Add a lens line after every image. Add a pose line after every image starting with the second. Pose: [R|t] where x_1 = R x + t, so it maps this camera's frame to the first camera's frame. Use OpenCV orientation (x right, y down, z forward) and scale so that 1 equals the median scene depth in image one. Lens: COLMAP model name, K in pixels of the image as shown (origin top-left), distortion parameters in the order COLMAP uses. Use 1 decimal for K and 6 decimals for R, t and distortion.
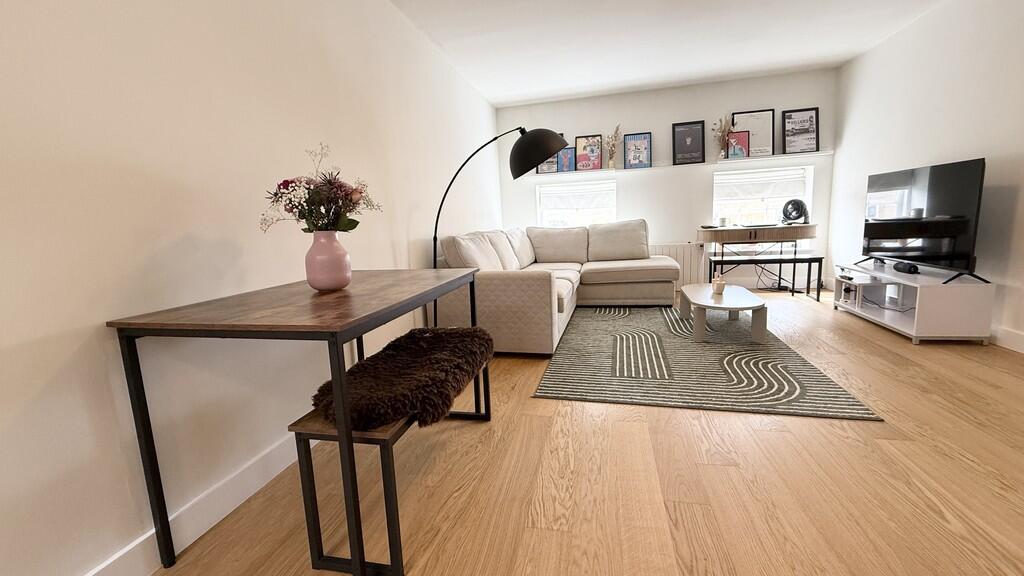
lens RADIAL K [[410.0, 0, 513.2], [0, 410.0, 286.5], [0, 0, 1]] dist [-0.001794, -0.000092]
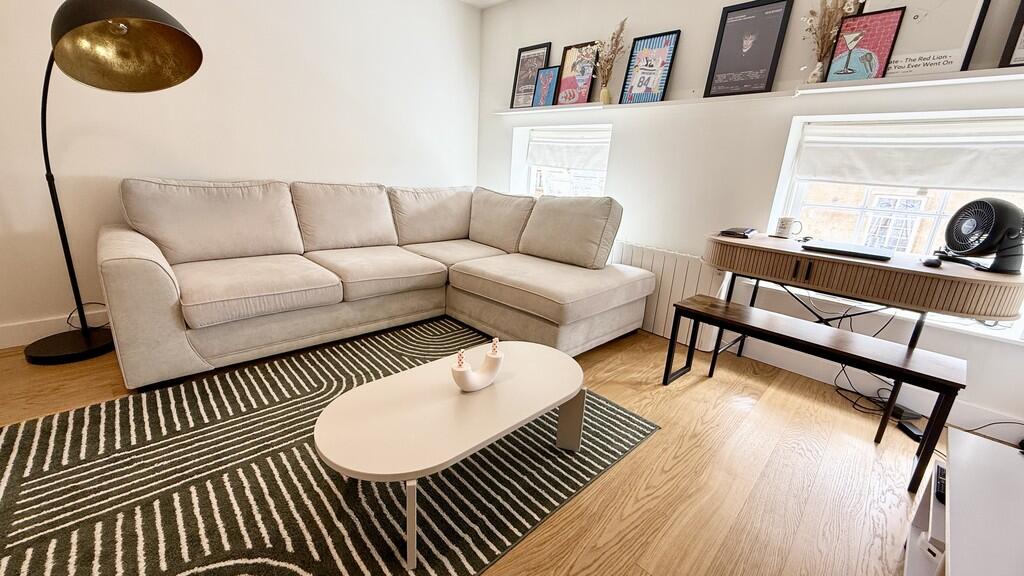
lens RADIAL K [[410.0, 0, 513.2], [0, 410.0, 286.5], [0, 0, 1]] dist [-0.001794, -0.000092]
pose [[0.836878, 0.245124, -0.489438, 0.528915], [-0.185205, 0.968195, 0.168222, -0.121523], [0.515106, -0.050135, 0.855659, 0.470932]]
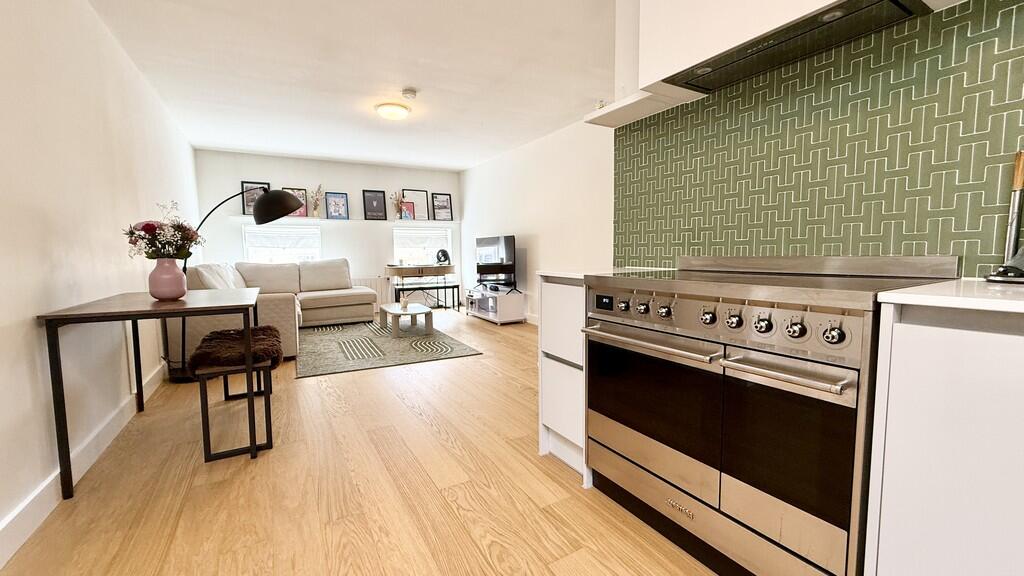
lens RADIAL K [[410.0, 0, 513.2], [0, 410.0, 286.5], [0, 0, 1]] dist [-0.001794, -0.000092]
pose [[0.724980, -0.014091, 0.688626, -0.202269], [0.082684, 0.994341, -0.066702, 0.057518], [-0.683789, 0.105296, 0.722042, -0.308421]]
